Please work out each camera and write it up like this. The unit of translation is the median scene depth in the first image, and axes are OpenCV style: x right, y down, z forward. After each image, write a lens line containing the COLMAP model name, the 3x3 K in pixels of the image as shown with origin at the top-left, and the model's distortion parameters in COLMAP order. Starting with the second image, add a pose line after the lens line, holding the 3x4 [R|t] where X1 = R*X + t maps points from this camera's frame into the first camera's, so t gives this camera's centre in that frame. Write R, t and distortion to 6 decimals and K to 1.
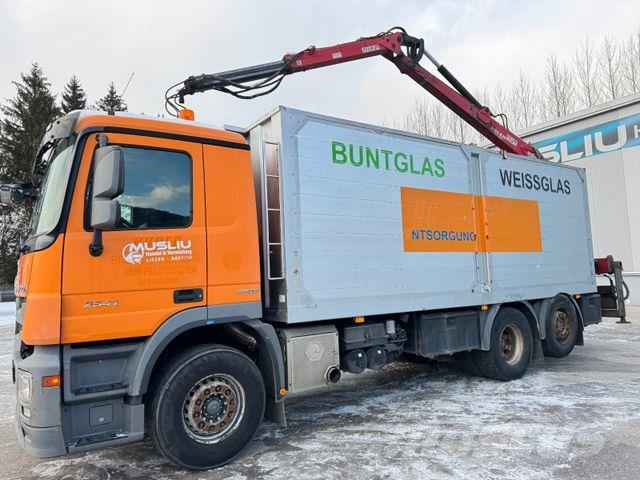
lens RADIAL K [[446.6, 0, 319.7], [0, 446.6, 237.1], [0, 0, 1]] dist [0.101929, -0.127917]
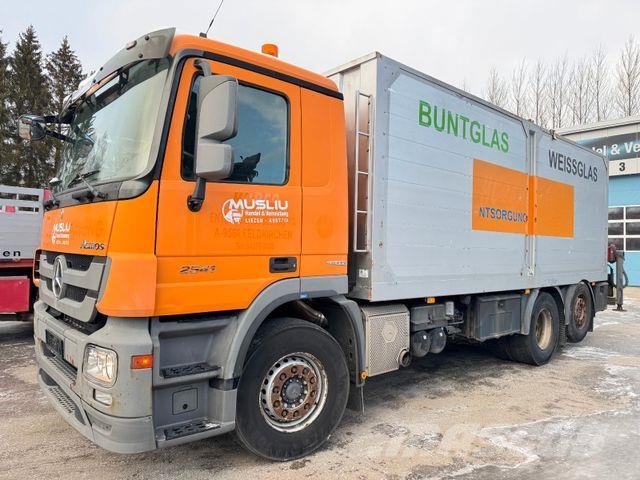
lens RADIAL K [[448.3, 0, 319.6], [0, 448.3, 239.8], [0, 0, 1]] dist [0.103341, -0.156094]
pose [[0.989531, 0.063399, 0.129649, -0.258802], [-0.072355, 0.995221, 0.065573, 0.016104], [-0.124872, -0.074267, 0.989389, 0.114090]]
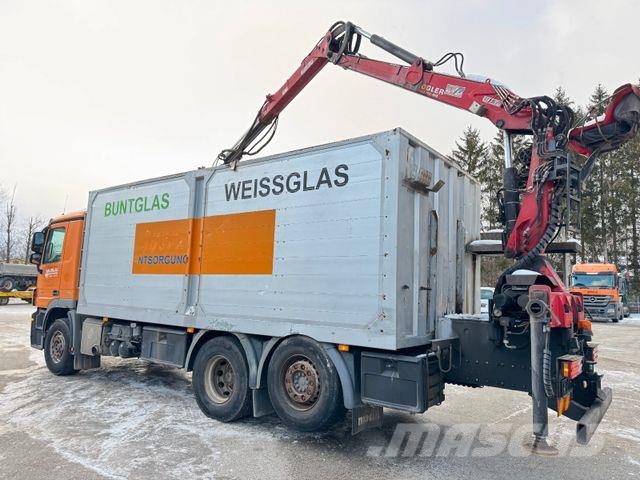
lens RADIAL K [[437.1, 0, 321.6], [0, 437.1, 239.5], [0, 0, 1]] dist [0.103447, -0.157547]
pose [[0.338801, -0.057328, -0.939110, 1.682095], [0.037943, 0.998162, -0.047245, 0.015260], [0.940093, -0.019626, 0.340354, 1.141782]]
